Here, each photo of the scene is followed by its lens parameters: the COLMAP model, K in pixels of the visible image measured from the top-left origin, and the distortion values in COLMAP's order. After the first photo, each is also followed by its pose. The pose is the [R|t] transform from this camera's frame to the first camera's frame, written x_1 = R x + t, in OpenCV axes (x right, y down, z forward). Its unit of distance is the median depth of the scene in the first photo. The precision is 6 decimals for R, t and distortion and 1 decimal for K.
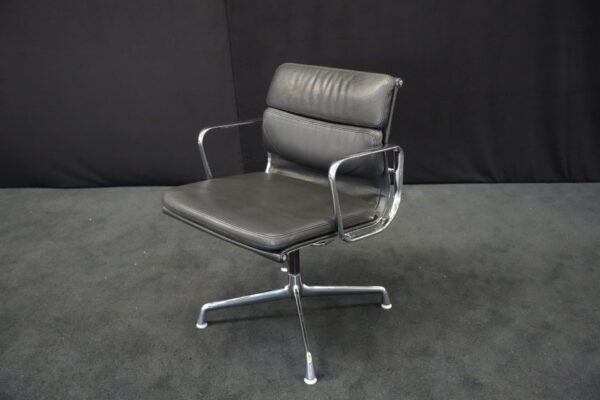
lens RADIAL K [[522.2, 0, 301.9], [0, 522.2, 202.0], [0, 0, 1]] dist [-0.008575, 0.024587]
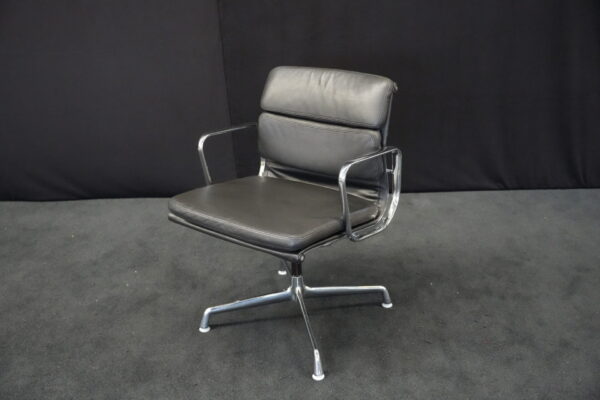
lens RADIAL K [[592.9, 0, 301.2], [0, 592.9, 200.5], [0, 0, 1]] dist [0.003226, 0.000000]
pose [[0.999521, -0.013004, 0.028090, -0.036891], [0.013137, 0.999903, -0.004561, -0.023107], [-0.028028, 0.004928, 0.999595, -0.068017]]
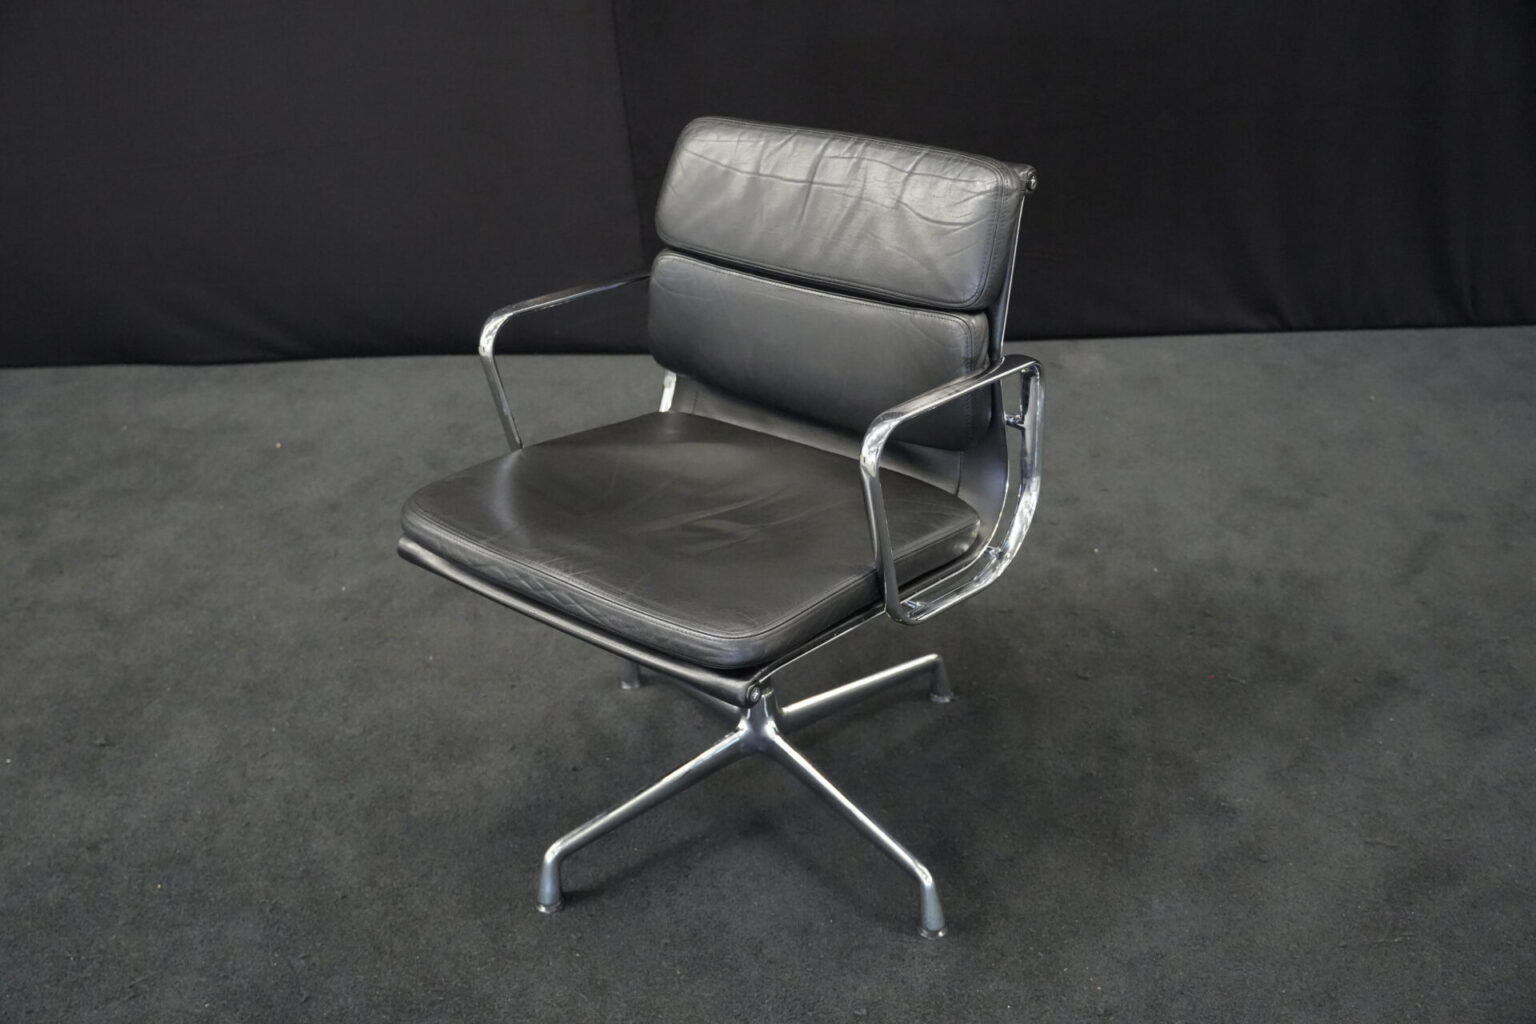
lens RADIAL K [[1463.6, 0, 764.4], [0, 1463.6, 520.7], [0, 0, 1]] dist [0.005546, 0.000000]
pose [[0.999817, -0.019150, 0.000283, -0.037606], [0.019009, 0.994045, 0.107302, -0.027340], [-0.002336, -0.107277, 0.994226, -0.154304]]
